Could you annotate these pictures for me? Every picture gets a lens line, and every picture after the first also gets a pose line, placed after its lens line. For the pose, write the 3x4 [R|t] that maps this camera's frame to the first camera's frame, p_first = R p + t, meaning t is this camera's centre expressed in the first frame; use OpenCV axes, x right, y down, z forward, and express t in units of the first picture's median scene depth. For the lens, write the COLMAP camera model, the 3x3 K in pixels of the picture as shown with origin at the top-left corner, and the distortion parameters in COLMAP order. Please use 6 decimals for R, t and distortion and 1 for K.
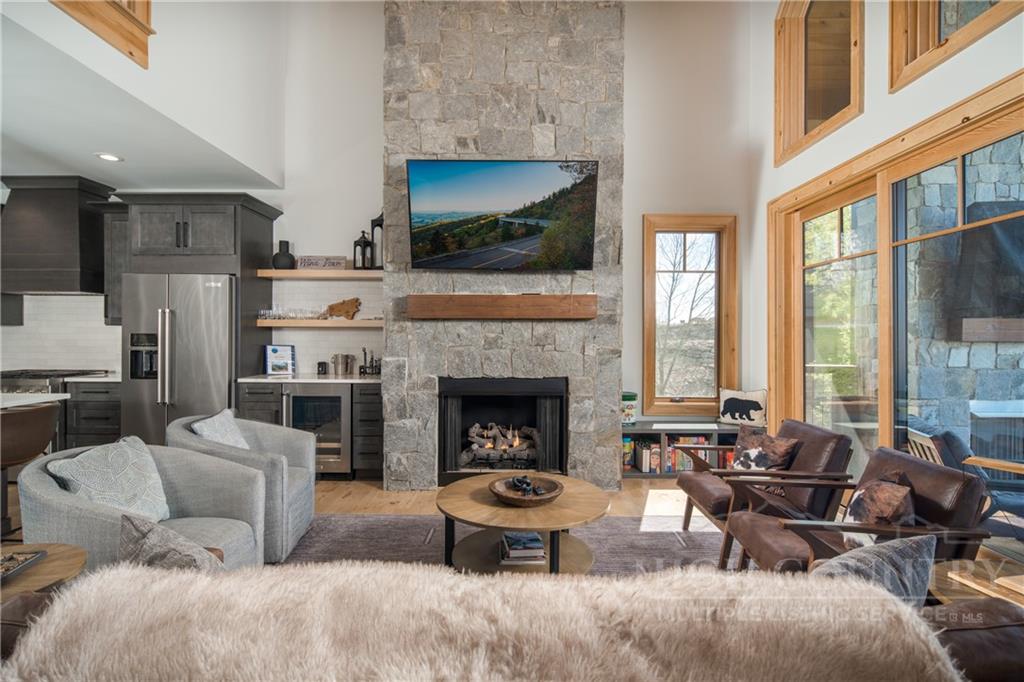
lens RADIAL K [[502.3, 0, 510.1], [0, 502.3, 338.6], [0, 0, 1]] dist [0.003626, -0.002524]
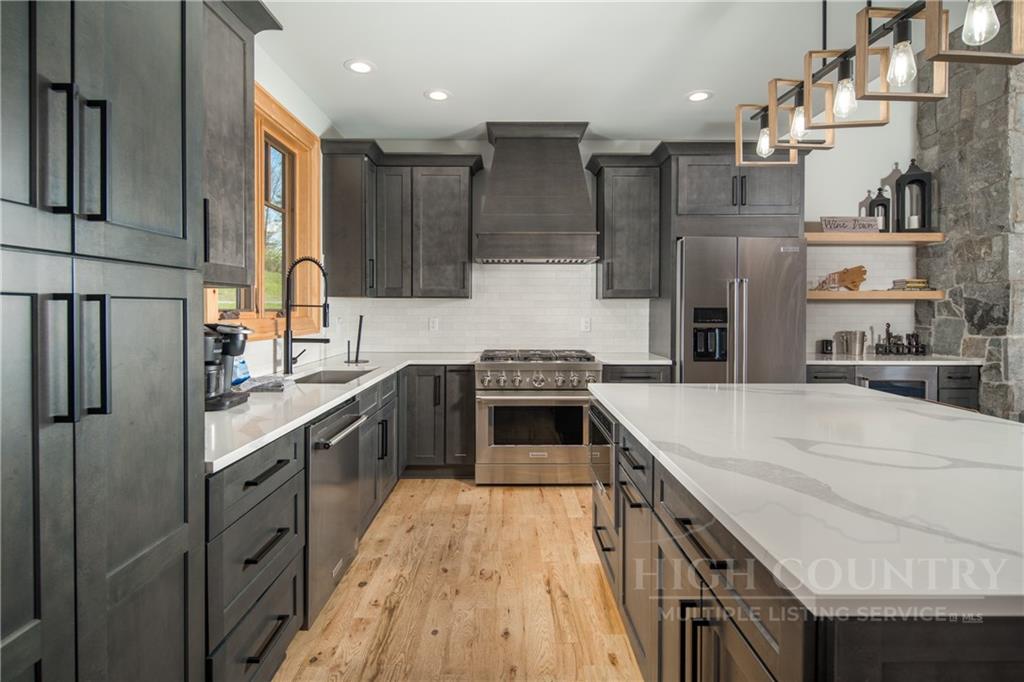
lens RADIAL K [[502.3, 0, 509.2], [0, 502.3, 313.1], [0, 0, 1]] dist [0.003626, -0.002524]
pose [[0.999963, -0.002889, 0.008150, -1.096193], [0.002857, 0.999988, 0.003940, -0.005226], [-0.008161, -0.003917, 0.999959, 0.163065]]
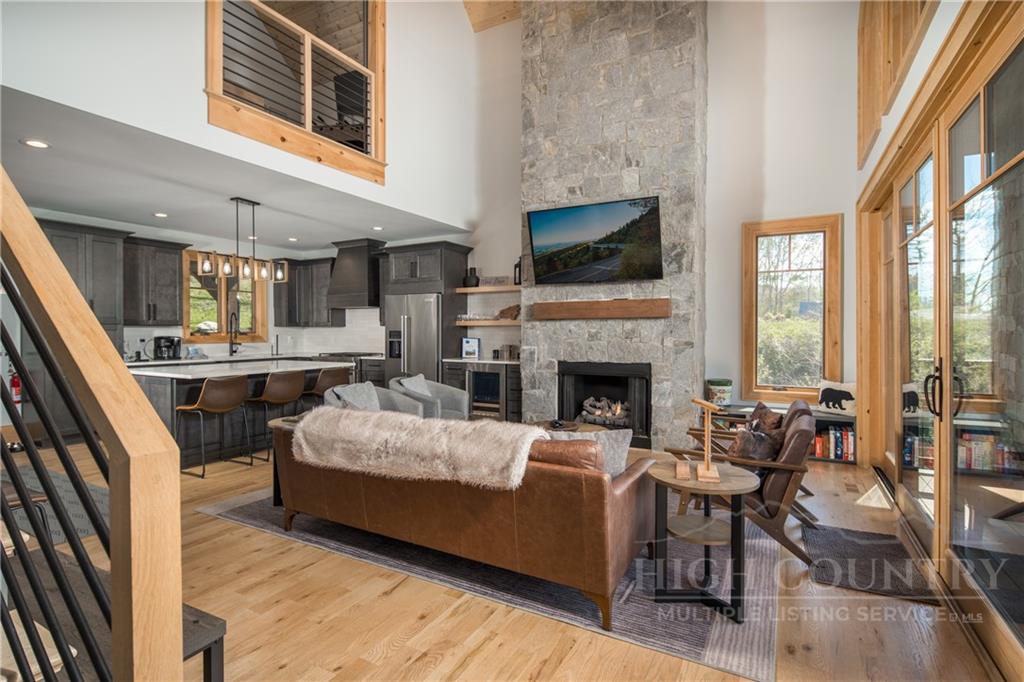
lens RADIAL K [[502.3, 0, 511.0], [0, 502.3, 338.0], [0, 0, 1]] dist [0.003626, -0.002524]
pose [[0.881408, 0.000713, -0.472355, 0.405956], [0.002076, 0.999983, 0.005382, 0.005597], [0.472351, -0.005724, 0.881392, -0.293326]]
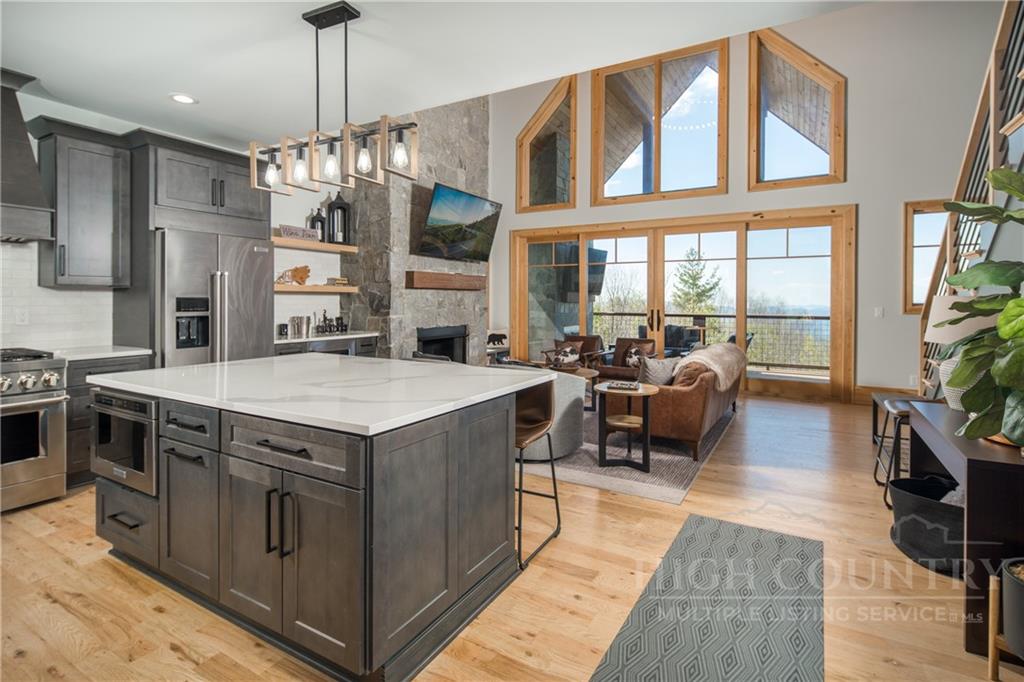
lens RADIAL K [[502.3, 0, 511.8], [0, 502.3, 302.9], [0, 0, 1]] dist [0.003626, -0.002524]
pose [[0.492899, -0.006670, 0.870061, -1.259546], [0.003419, 0.999978, 0.005729, -0.003380], [-0.870080, 0.000151, 0.492911, 0.056584]]
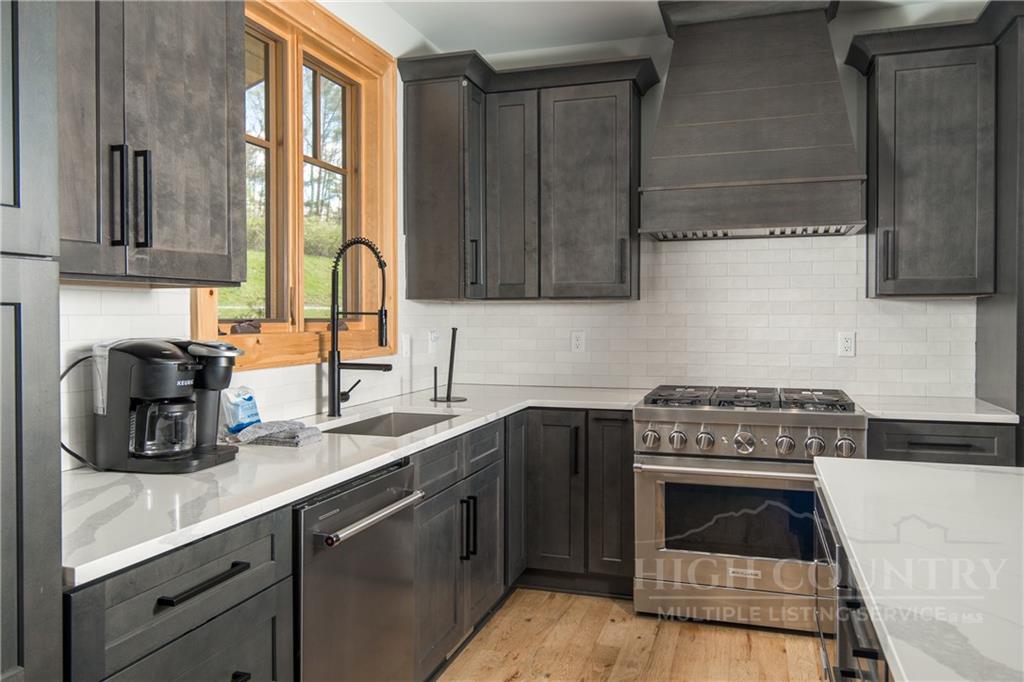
lens RADIAL K [[765.0, 0, 508.6], [0, 765.0, 324.2], [0, 0, 1]] dist [0.007488, -0.001750]
pose [[0.953818, -0.003597, -0.300363, -1.034346], [0.005186, 0.999976, 0.004494, -0.005865], [0.300340, -0.005844, 0.953814, 0.243281]]
